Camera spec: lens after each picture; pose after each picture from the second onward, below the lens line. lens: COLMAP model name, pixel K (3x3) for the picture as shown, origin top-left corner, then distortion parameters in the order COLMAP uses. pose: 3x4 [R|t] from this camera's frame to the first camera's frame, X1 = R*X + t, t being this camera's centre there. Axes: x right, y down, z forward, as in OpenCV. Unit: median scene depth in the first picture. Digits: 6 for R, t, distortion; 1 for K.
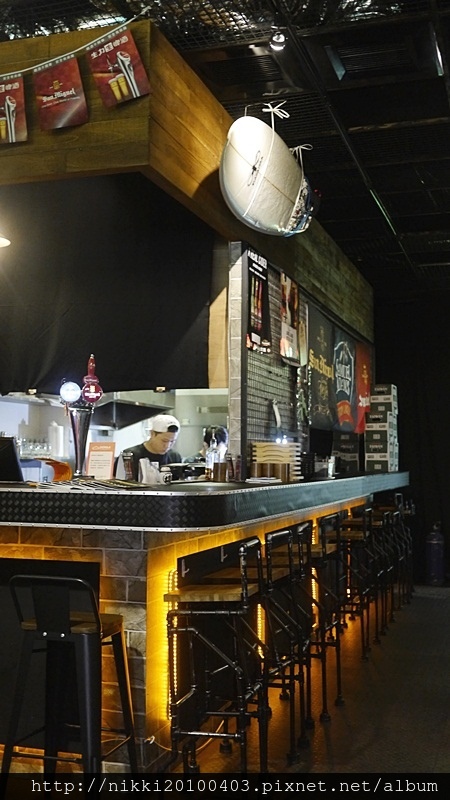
lens RADIAL K [[946.1, 0, 225.0], [0, 946.1, 400.0], [0, 0, 1]] dist [-0.017713, 0.020063]
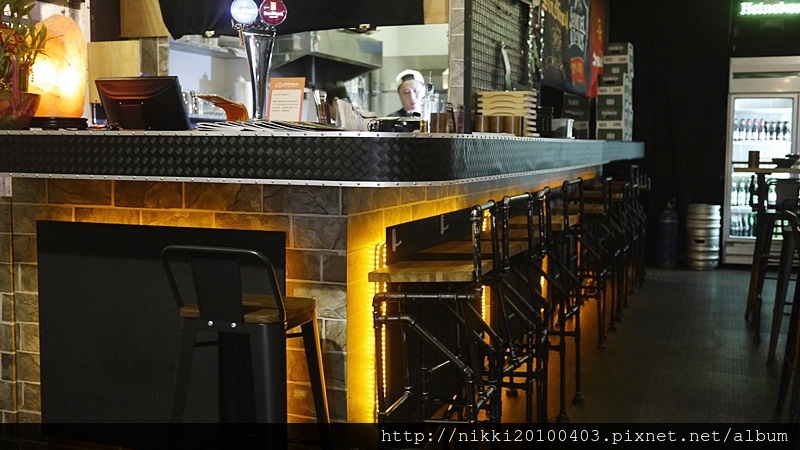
lens RADIAL K [[946.1, 0, 400.0], [0, 946.1, 225.0], [0, 0, 1]] dist [-0.017713, 0.020063]
pose [[0.999419, 0.003379, -0.033921, -0.011572], [0.001626, 0.989214, 0.146471, 0.046790], [0.034050, -0.146441, 0.988633, 0.211141]]
